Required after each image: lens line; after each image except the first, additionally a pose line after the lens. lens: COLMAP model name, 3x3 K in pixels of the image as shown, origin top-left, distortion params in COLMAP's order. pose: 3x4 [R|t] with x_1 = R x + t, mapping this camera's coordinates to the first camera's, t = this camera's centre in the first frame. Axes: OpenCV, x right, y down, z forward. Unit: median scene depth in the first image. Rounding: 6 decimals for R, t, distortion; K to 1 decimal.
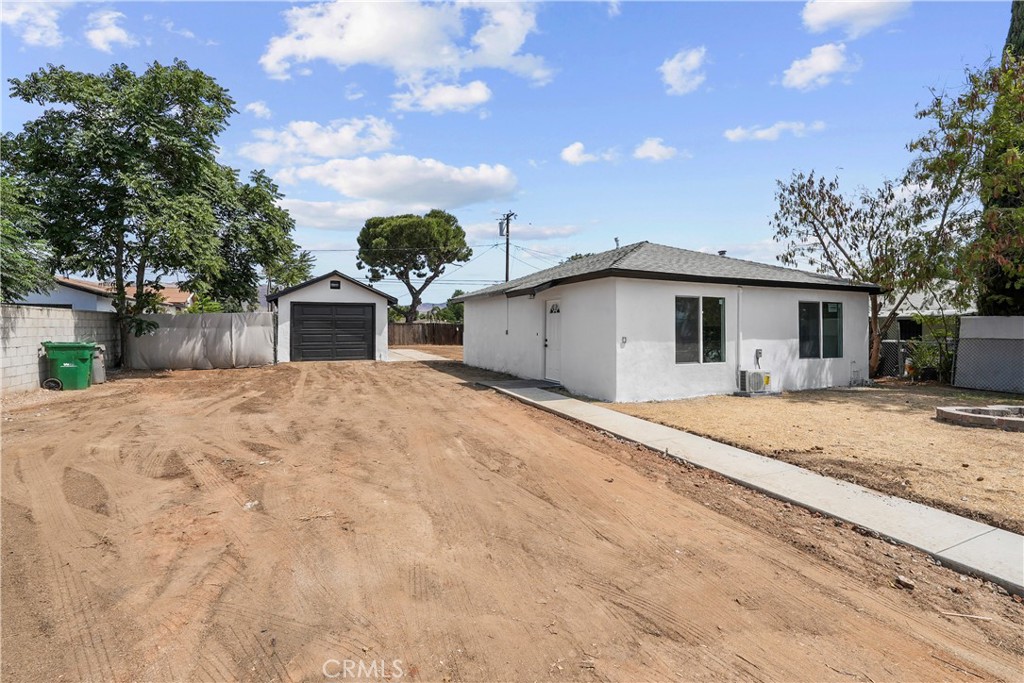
lens RADIAL K [[464.1, 0, 512.2], [0, 464.1, 321.2], [0, 0, 1]] dist [0.002344, 0.001059]
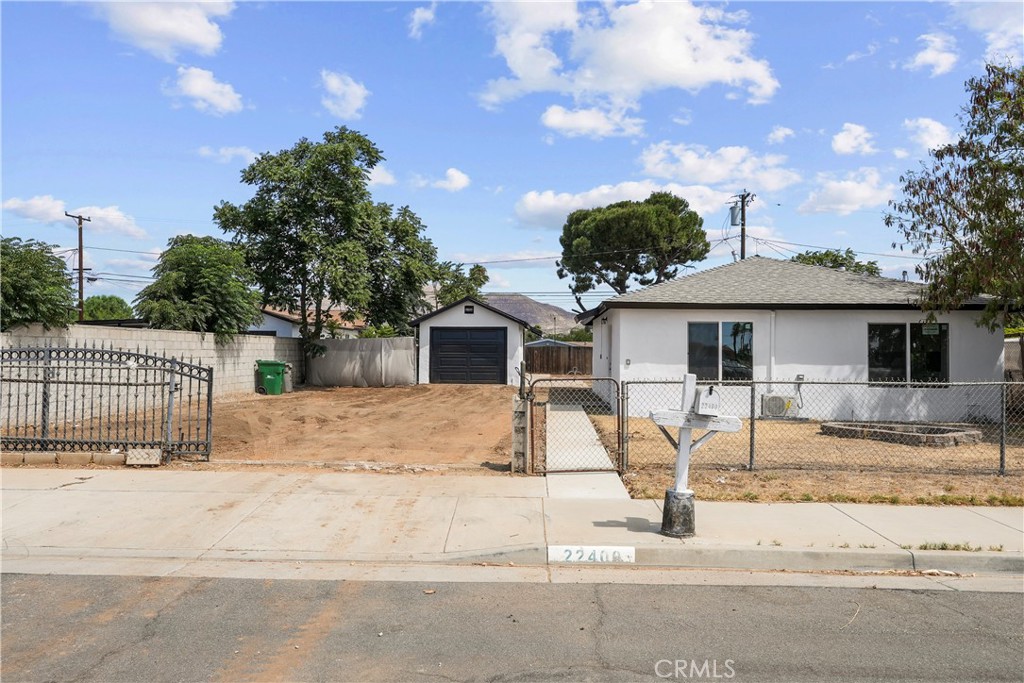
lens RADIAL K [[760.5, 0, 512.0], [0, 760.5, 341.5], [0, 0, 1]] dist [-0.002207, -0.000398]
pose [[0.889402, -0.001530, -0.457124, 0.515972], [-0.000463, 0.999991, -0.004249, -0.001301], [0.457126, 0.003991, 0.889393, -0.488788]]
